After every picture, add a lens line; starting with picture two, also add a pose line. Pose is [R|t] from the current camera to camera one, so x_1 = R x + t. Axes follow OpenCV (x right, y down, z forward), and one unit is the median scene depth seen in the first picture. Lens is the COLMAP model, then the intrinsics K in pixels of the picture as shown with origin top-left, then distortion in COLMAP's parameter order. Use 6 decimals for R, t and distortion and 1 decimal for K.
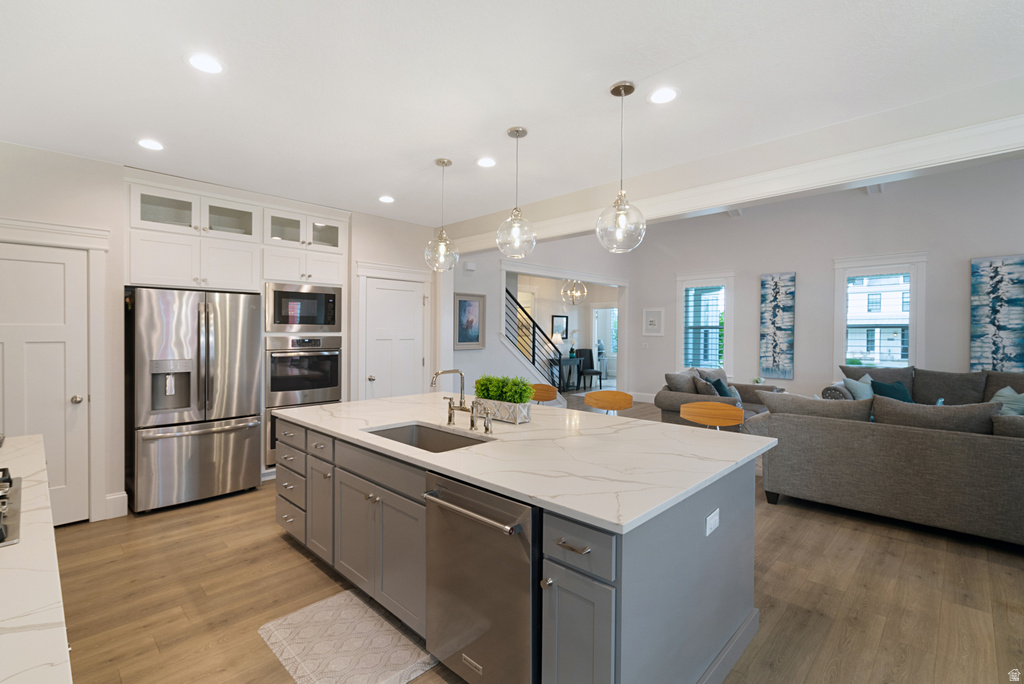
lens RADIAL K [[471.0, 0, 489.9], [0, 471.0, 334.6], [0, 0, 1]] dist [-0.008611, 0.003638]
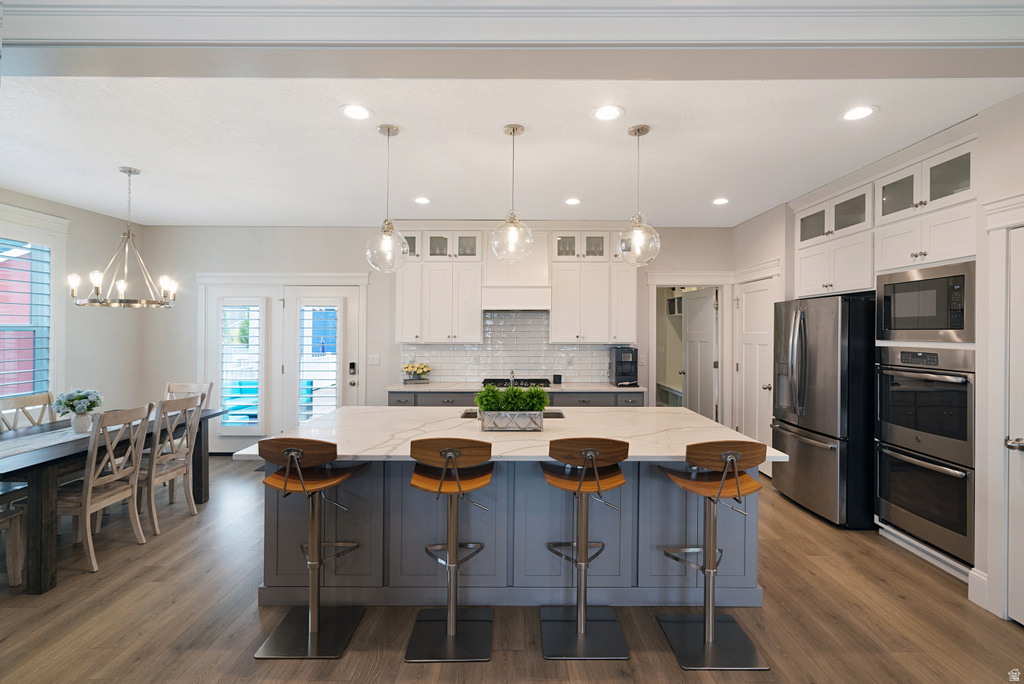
lens RADIAL K [[471.0, 0, 531.4], [0, 471.0, 331.1], [0, 0, 1]] dist [-0.008611, 0.003638]
pose [[-0.695966, -0.004742, -0.718059, 0.361631], [-0.005164, 0.999985, -0.001598, -0.013036], [0.718056, 0.002596, -0.695981, 0.871210]]
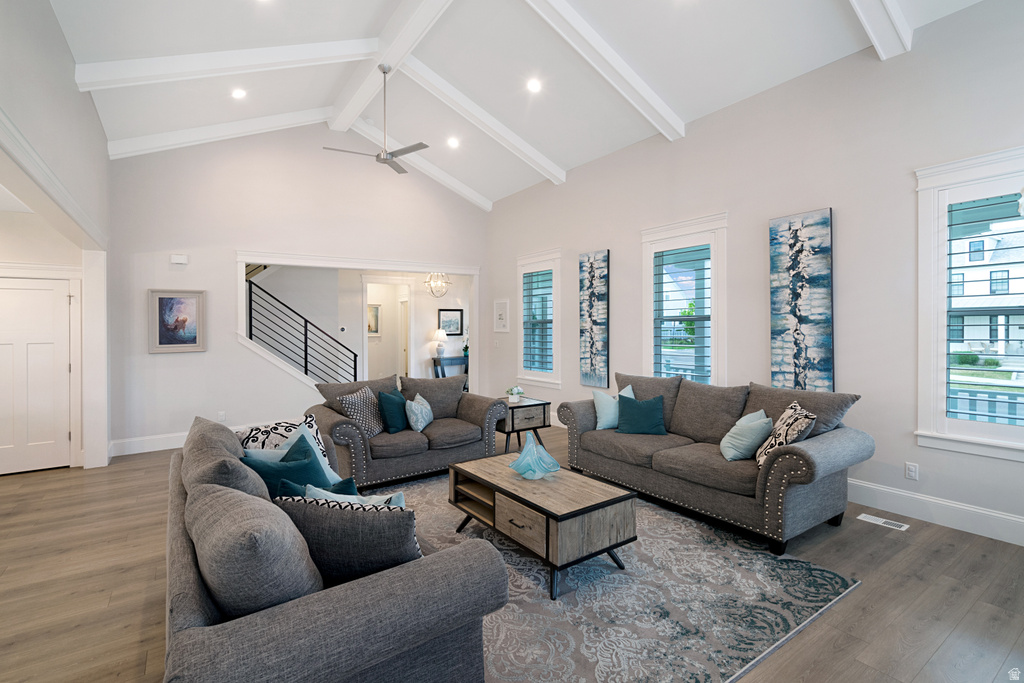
lens RADIAL K [[471.0, 0, 492.0], [0, 471.0, 345.8], [0, 0, 1]] dist [-0.008611, 0.003638]
pose [[0.984000, -0.005128, -0.178092, 0.772532], [0.012260, 0.999165, 0.038970, -0.009445], [0.177743, -0.040530, 0.983242, 0.254824]]
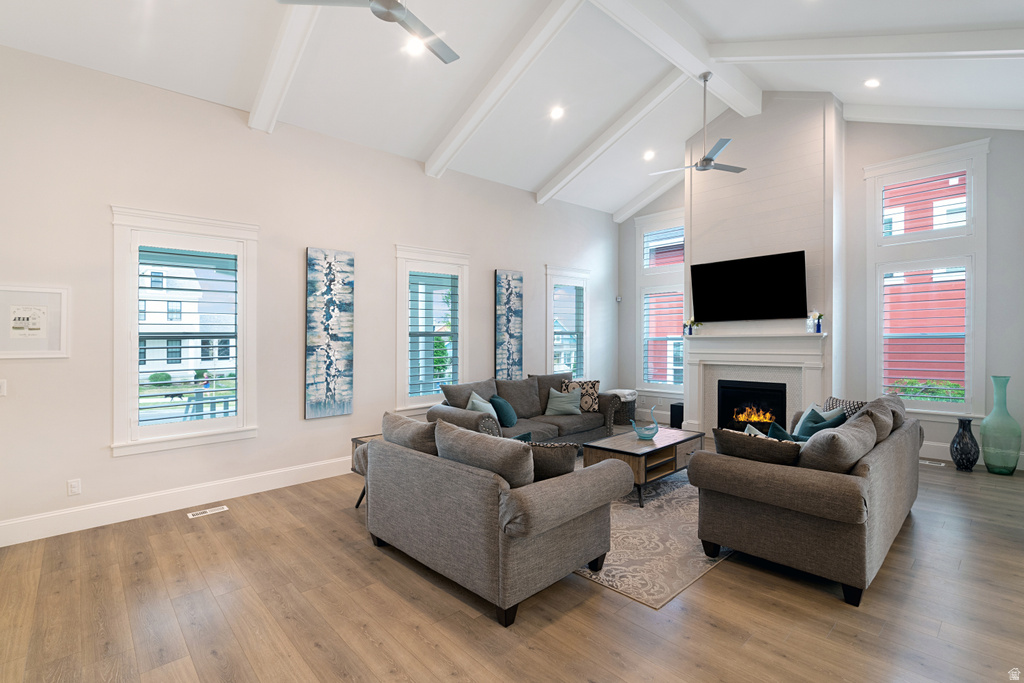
lens RADIAL K [[471.0, 0, 518.9], [0, 471.0, 346.4], [0, 0, 1]] dist [-0.008611, 0.003638]
pose [[0.016254, -0.018716, 0.999693, -0.025721], [0.019161, 0.999647, 0.018403, -0.010132], [-0.999684, 0.018856, 0.016607, 0.974067]]
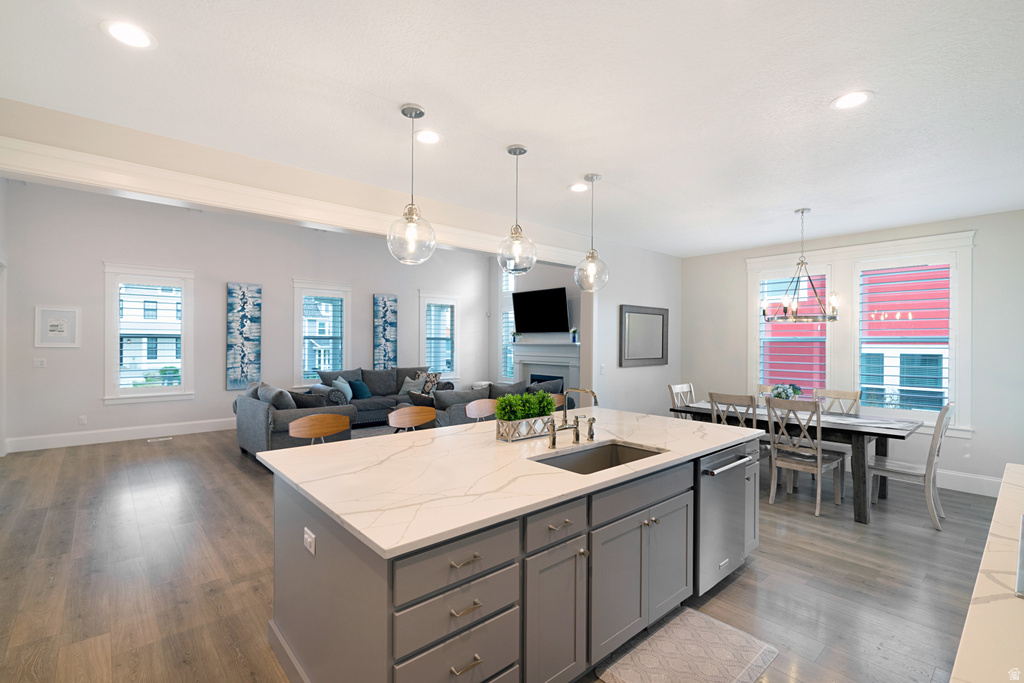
lens RADIAL K [[471.0, 0, 522.3], [0, 471.0, 359.1], [0, 0, 1]] dist [-0.008611, 0.003638]
pose [[0.037362, -0.036637, 0.998630, -0.485579], [-0.001586, 0.999324, 0.036722, -0.010202], [-0.999301, -0.002956, 0.037278, 0.491897]]
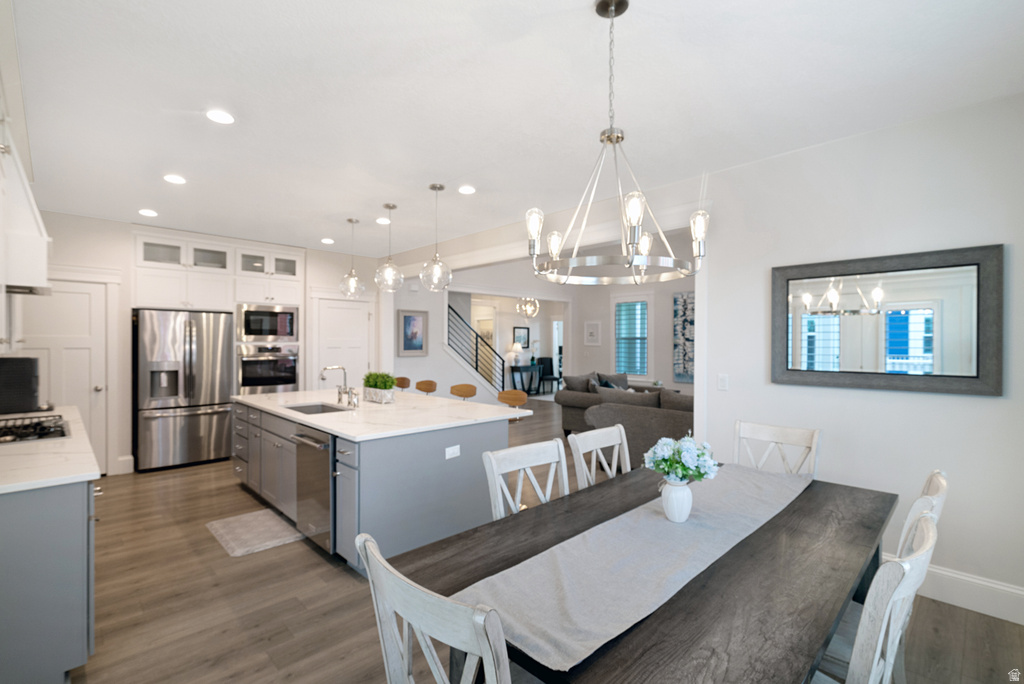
lens RADIAL K [[471.0, 0, 489.3], [0, 471.0, 344.3], [0, 0, 1]] dist [-0.008611, 0.003638]
pose [[0.999582, 0.003141, -0.028754, 0.208963], [-0.003123, 0.999995, 0.000676, -0.000418], [0.028756, -0.000586, 0.999586, -0.235064]]
